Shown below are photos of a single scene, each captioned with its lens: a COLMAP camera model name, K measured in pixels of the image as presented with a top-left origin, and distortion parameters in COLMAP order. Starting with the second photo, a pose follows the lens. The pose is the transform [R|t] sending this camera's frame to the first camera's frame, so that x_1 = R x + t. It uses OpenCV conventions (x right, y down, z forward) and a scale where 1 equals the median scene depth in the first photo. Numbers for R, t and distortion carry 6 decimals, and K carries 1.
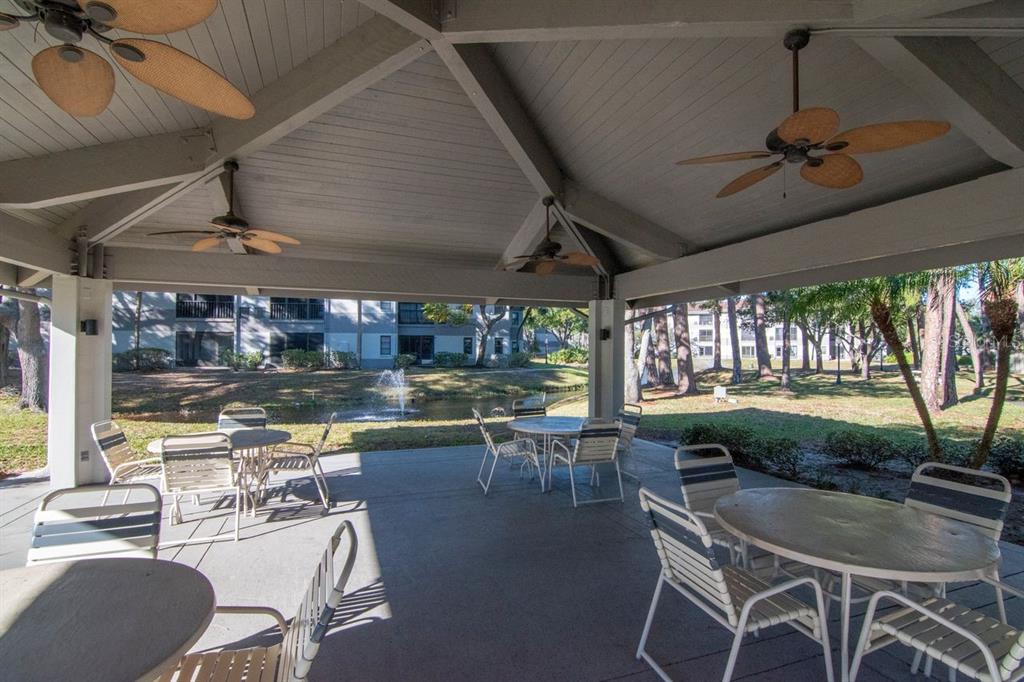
lens RADIAL K [[501.6, 0, 518.8], [0, 501.6, 347.4], [0, 0, 1]] dist [-0.000246, -0.008369]
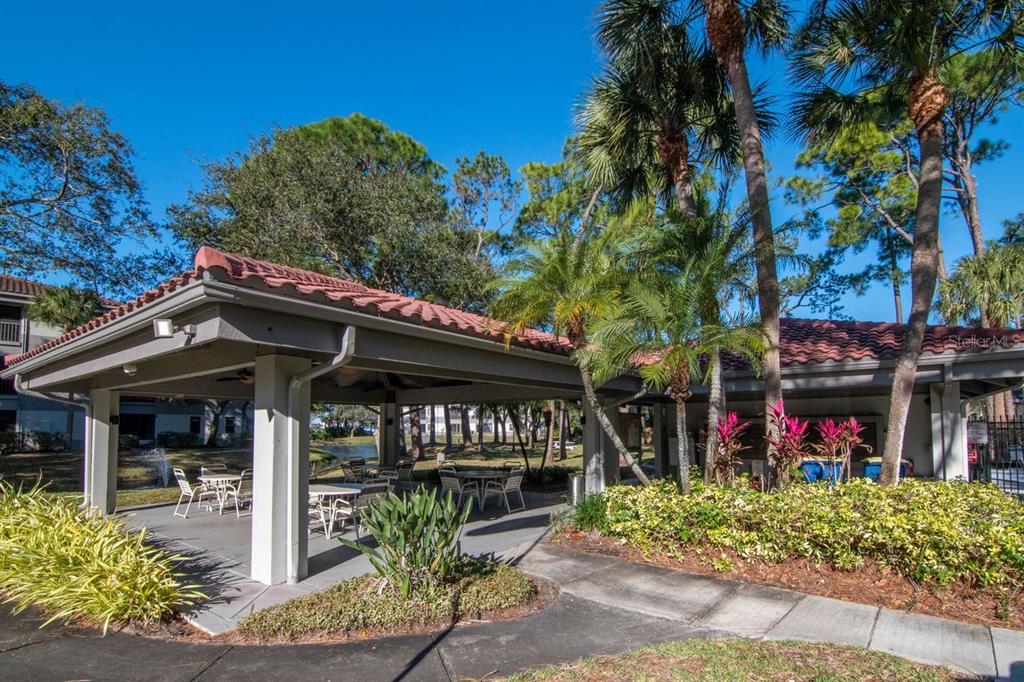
lens RADIAL K [[501.6, 0, 518.8], [0, 501.6, 347.4], [0, 0, 1]] dist [-0.000246, -0.008369]
pose [[0.849407, 0.078481, 0.521870, -0.107374], [0.002068, 0.988378, -0.152002, -0.003846], [-0.527734, 0.130191, 0.839373, -0.219415]]
